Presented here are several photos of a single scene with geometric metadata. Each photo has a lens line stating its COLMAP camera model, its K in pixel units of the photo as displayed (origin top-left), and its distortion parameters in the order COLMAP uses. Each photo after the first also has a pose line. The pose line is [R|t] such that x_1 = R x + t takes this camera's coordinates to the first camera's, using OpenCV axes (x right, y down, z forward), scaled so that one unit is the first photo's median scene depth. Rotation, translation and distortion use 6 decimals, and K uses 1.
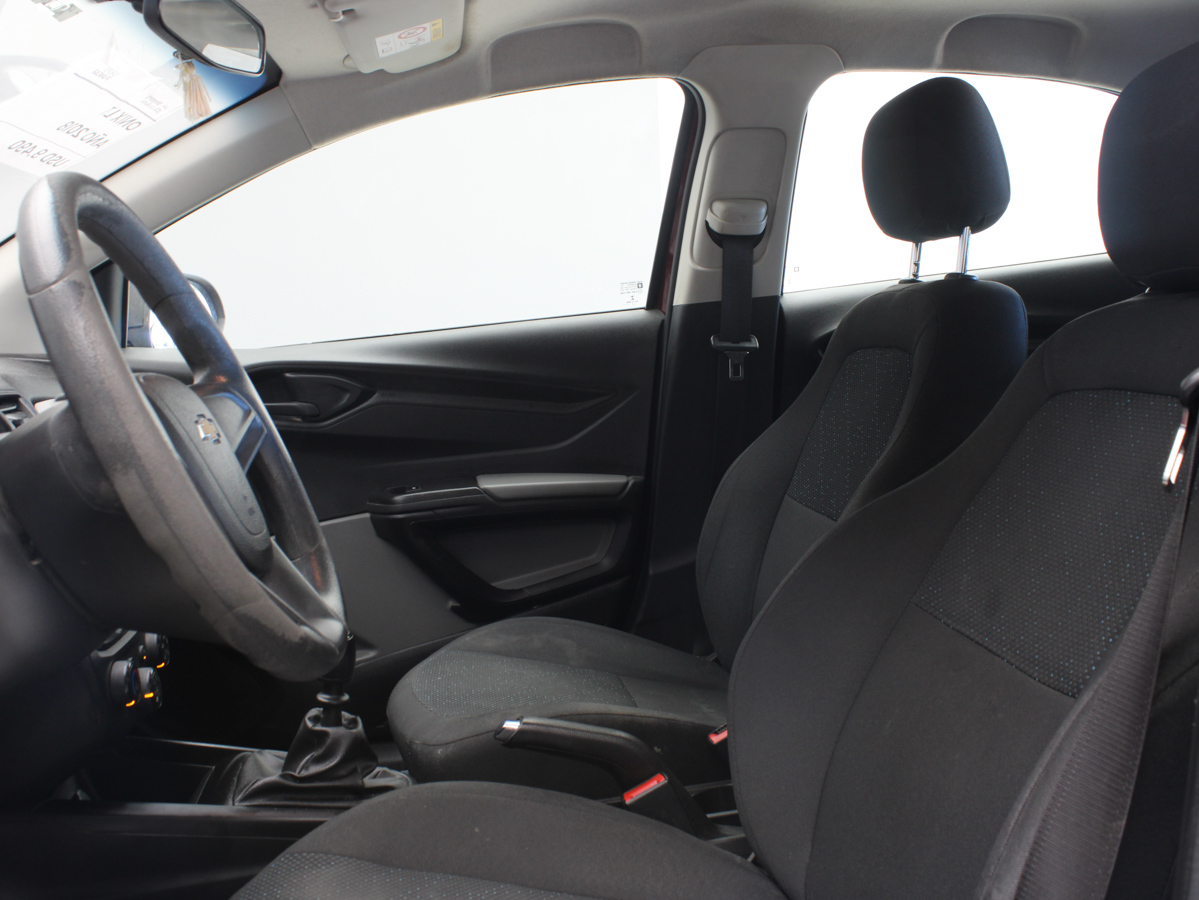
lens RADIAL K [[1220.1, 0, 599.5], [0, 1220.1, 450.0], [0, 0, 1]] dist [-0.153032, 0.182066]
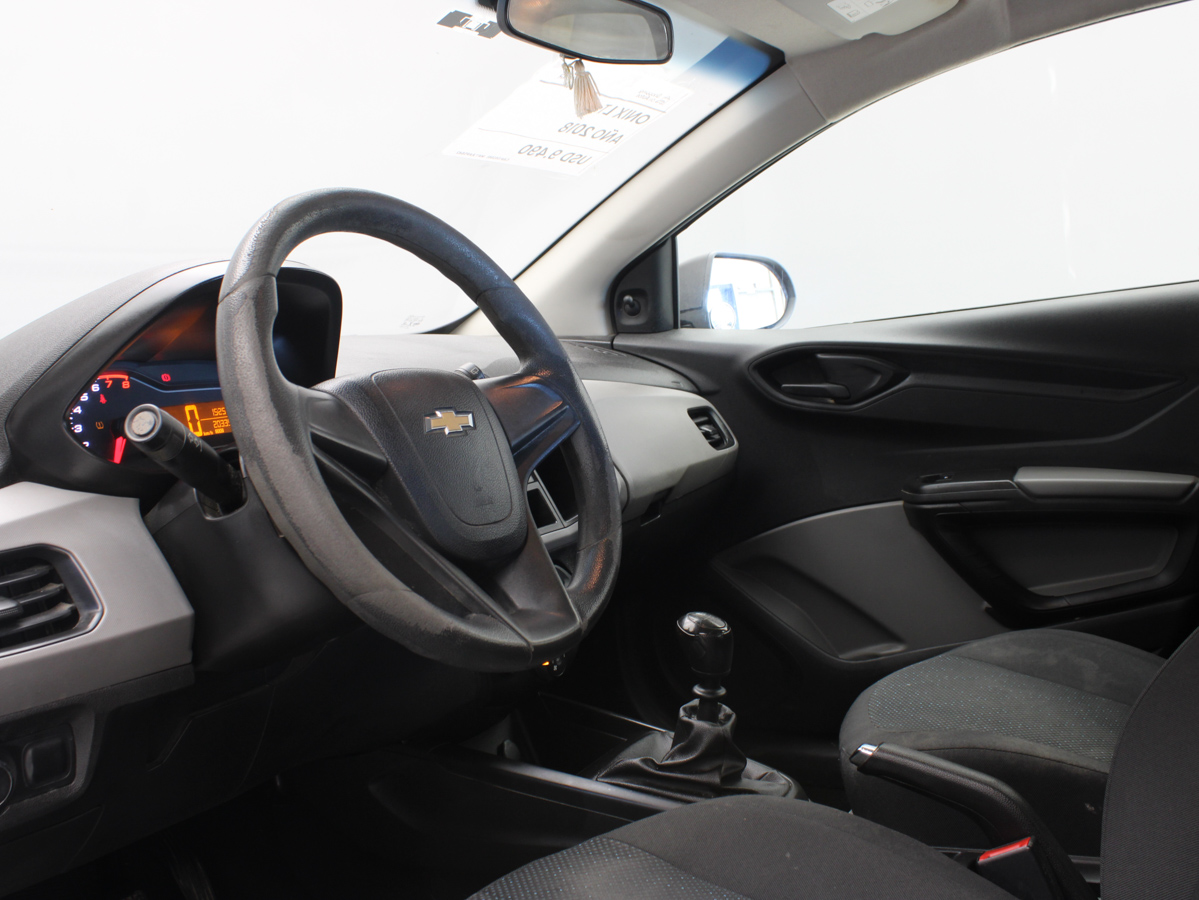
lens RADIAL K [[1220.1, 0, 599.5], [0, 1220.1, 450.0], [0, 0, 1]] dist [-0.153032, 0.182066]
pose [[0.808825, 0.043868, -0.586411, 0.184672], [-0.029042, 0.998977, 0.034674, -0.015028], [0.587332, -0.011015, 0.809271, 0.098931]]
